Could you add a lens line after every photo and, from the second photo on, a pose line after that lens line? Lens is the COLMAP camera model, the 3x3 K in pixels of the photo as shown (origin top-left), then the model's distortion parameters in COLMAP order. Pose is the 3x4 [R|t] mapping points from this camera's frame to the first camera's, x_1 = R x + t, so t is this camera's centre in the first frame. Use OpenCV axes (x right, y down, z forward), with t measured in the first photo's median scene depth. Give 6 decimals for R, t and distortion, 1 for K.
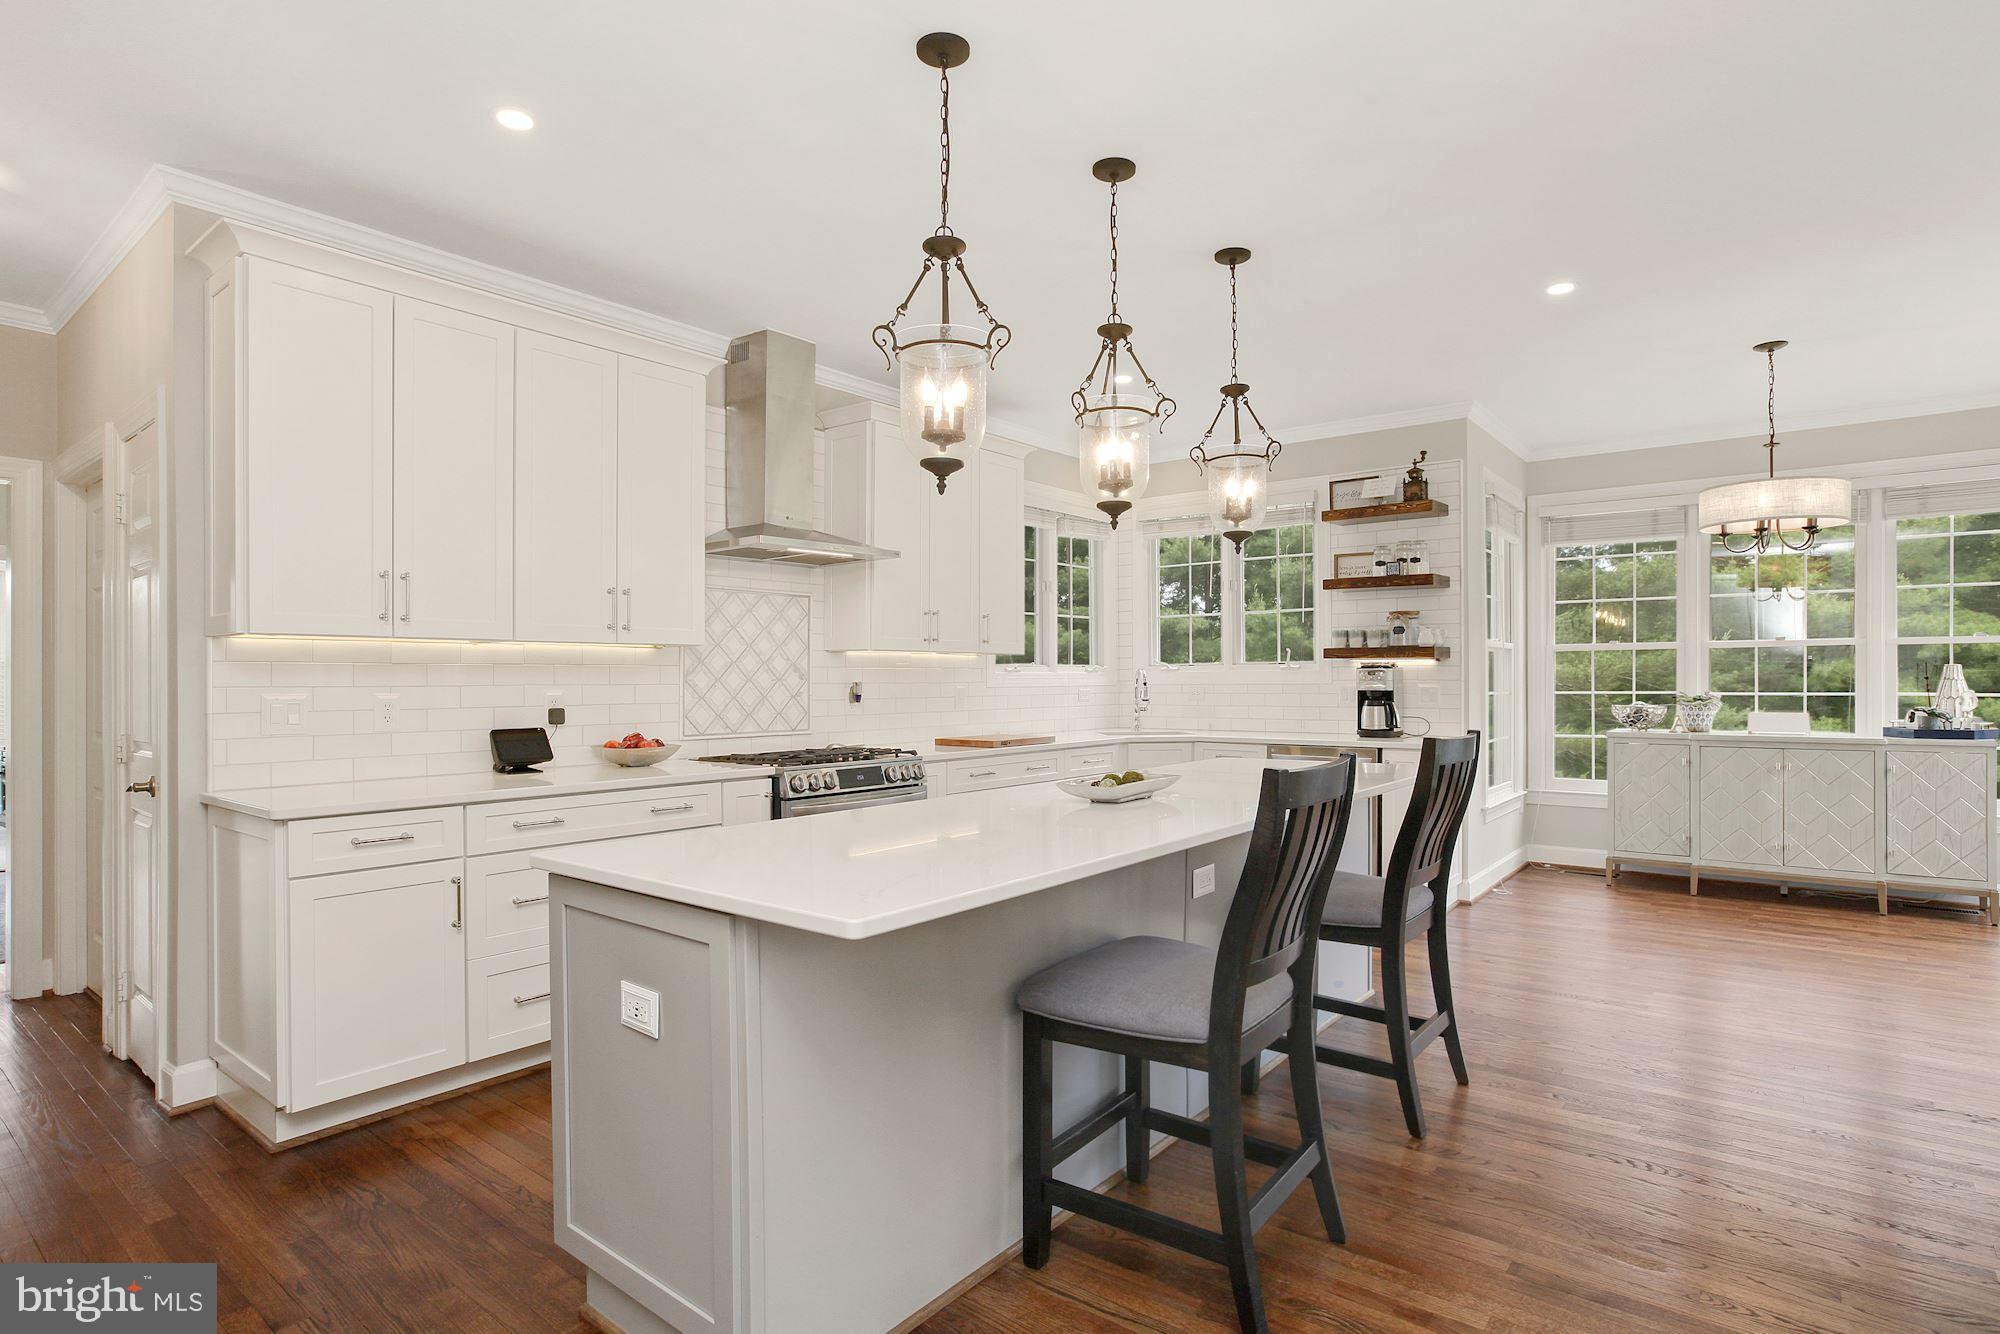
lens RADIAL K [[1018.5, 0, 997.9], [0, 1018.5, 673.9], [0, 0, 1]] dist [-0.053503, 0.044248]
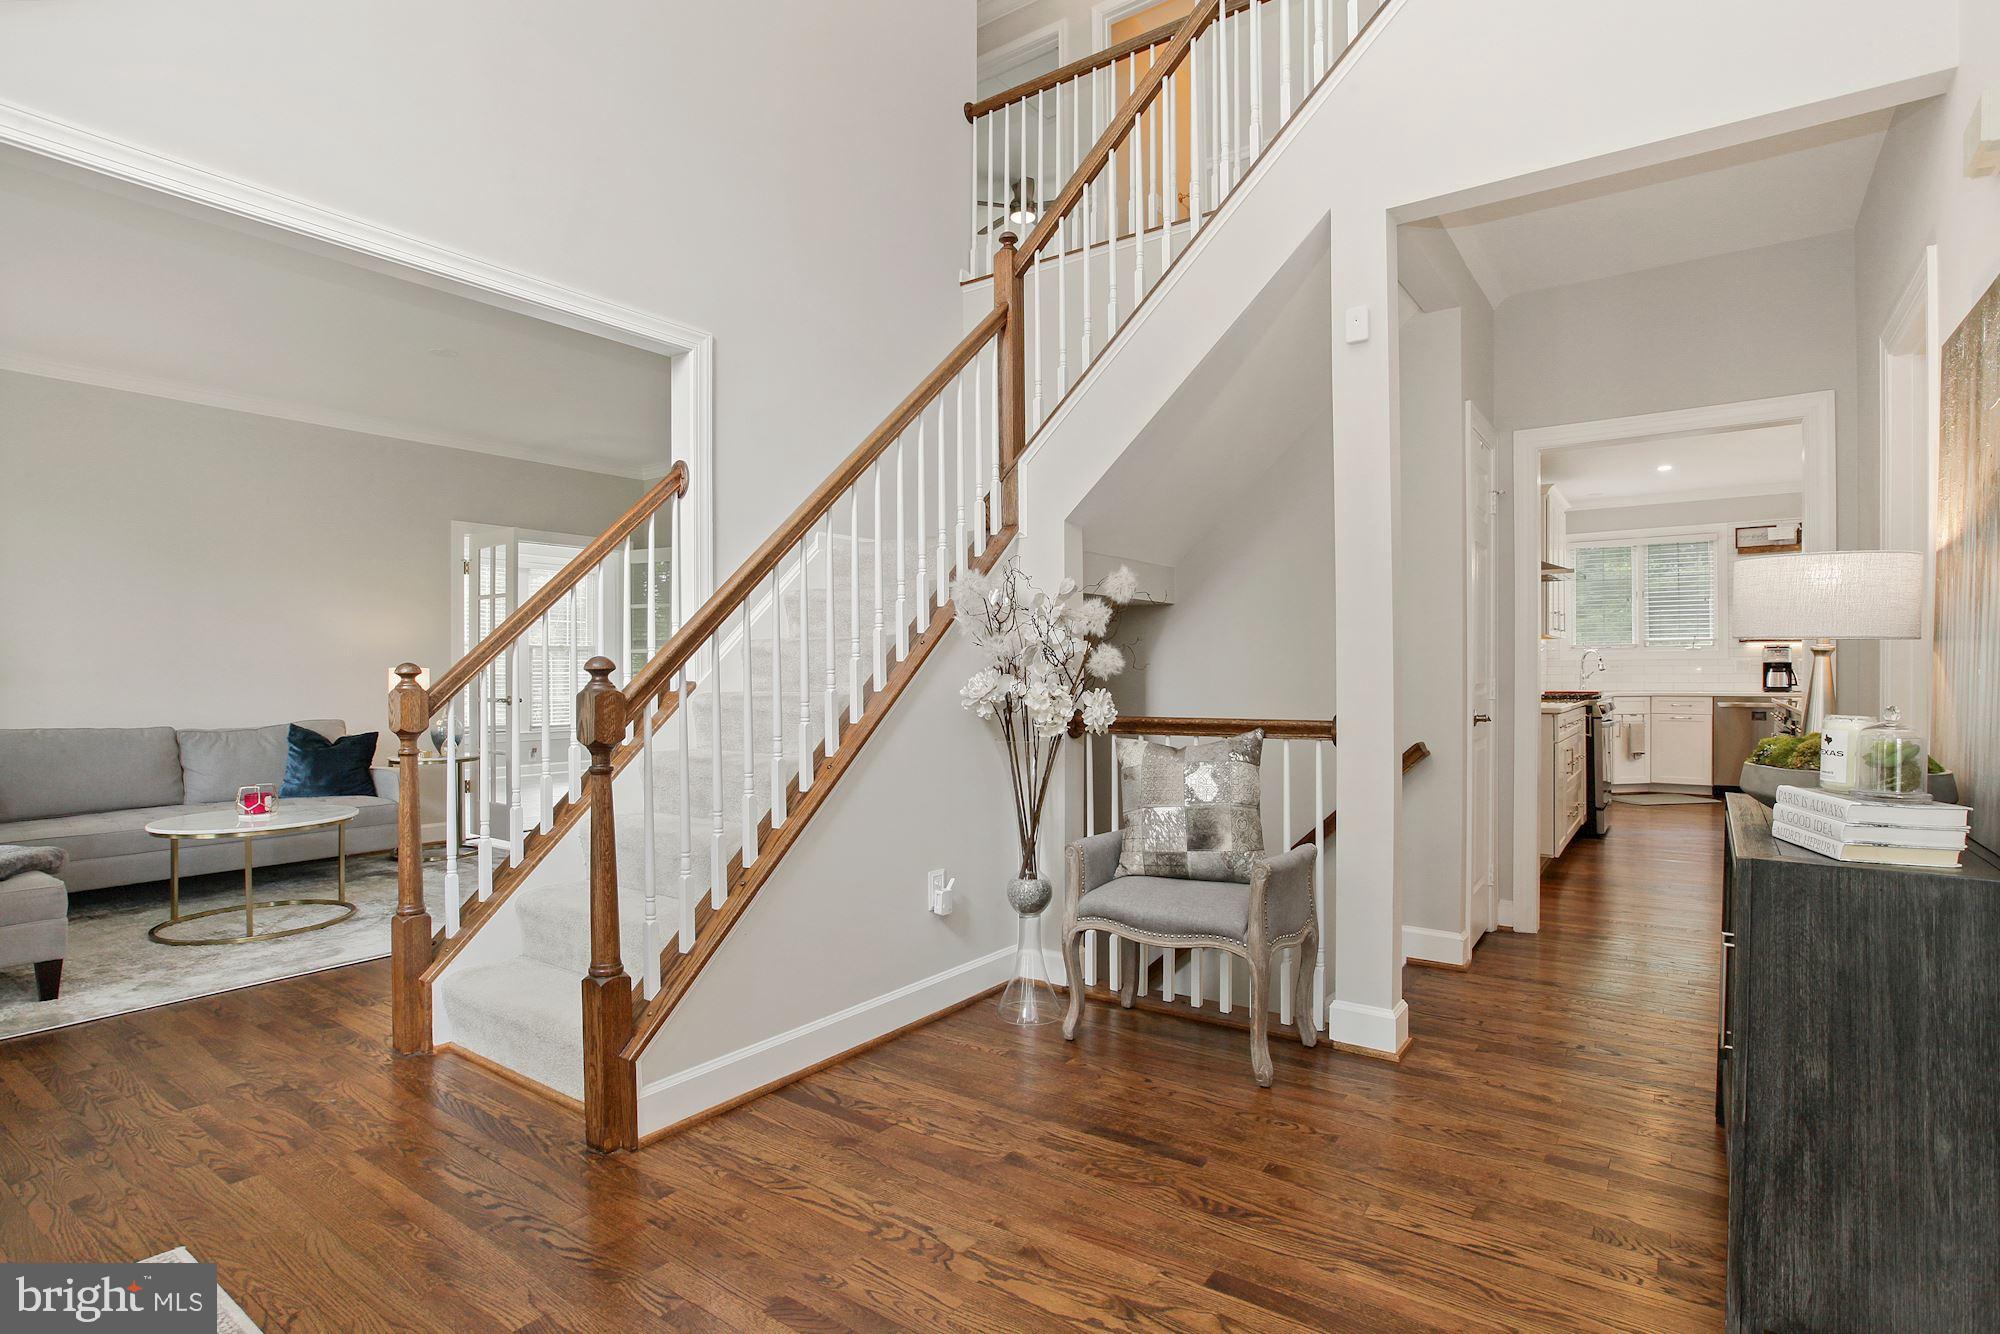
lens RADIAL K [[973.2, 0, 1007.2], [0, 973.2, 669.8], [0, 0, 1]] dist [-0.019214, 0.000284]
pose [[0.998222, 0.002209, 0.059566, -1.329442], [-0.002736, 0.999958, 0.008765, 0.026357], [-0.059544, -0.008912, 0.998186, -0.616625]]
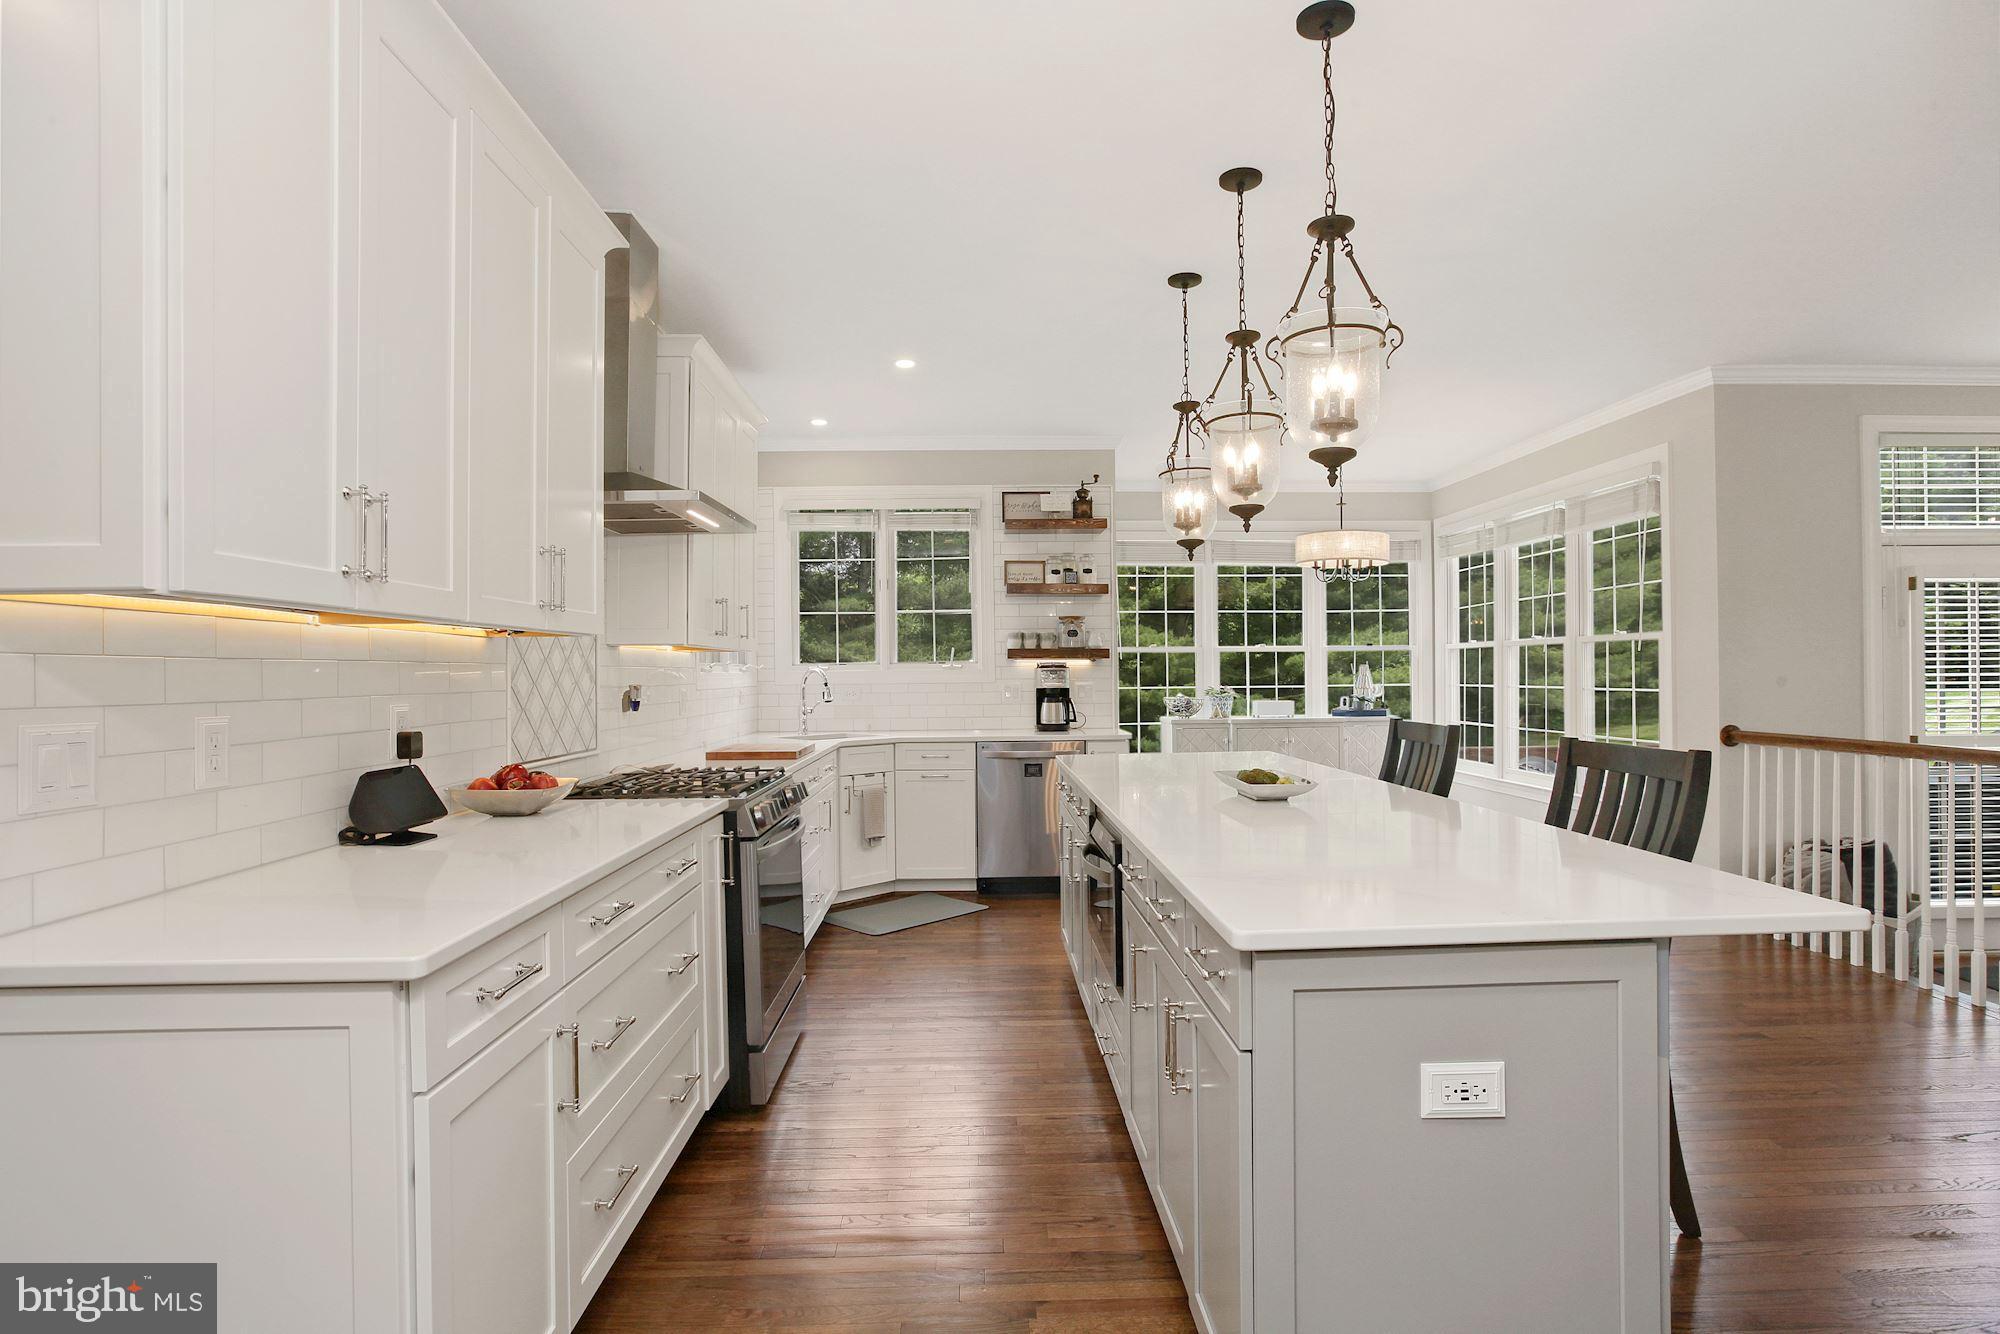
lens RADIAL K [[1018.5, 0, 997.9], [0, 1018.5, 673.9], [0, 0, 1]] dist [-0.053503, 0.044248]
pose [[0.760583, -0.001287, 0.649239, -0.556738], [-0.000800, 0.999995, 0.002920, -0.003327], [-0.649240, -0.002740, 0.760579, 0.298658]]
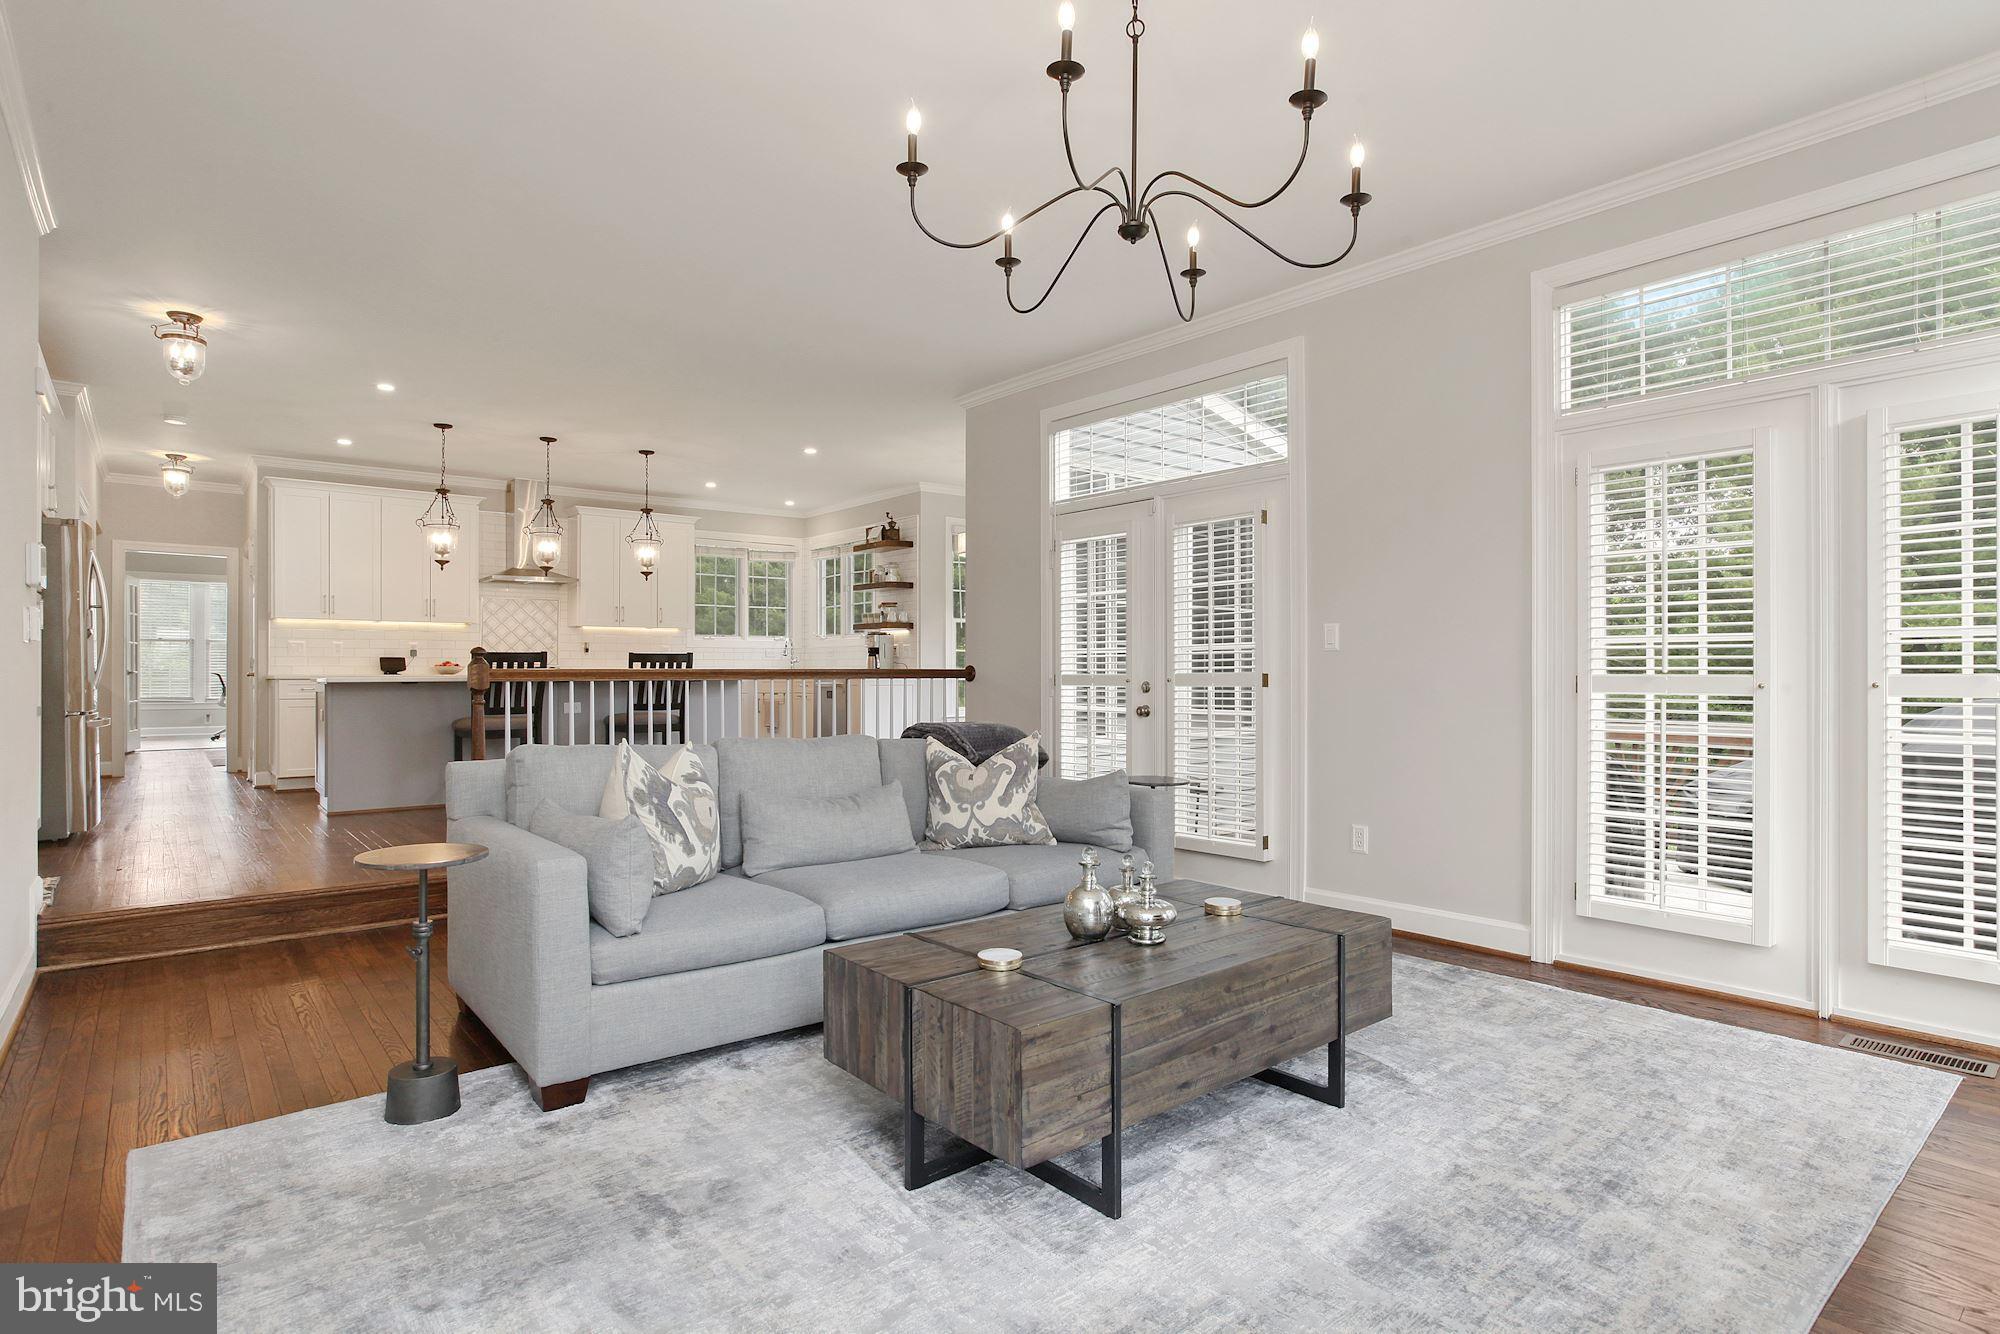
lens RADIAL K [[1018.5, 0, 997.9], [0, 1018.5, 673.9], [0, 0, 1]] dist [-0.053503, 0.044248]
pose [[0.980378, -0.000591, -0.197126, 1.375975], [0.001546, 0.999988, 0.004692, 0.081409], [0.197121, -0.004905, 0.980367, -1.054261]]
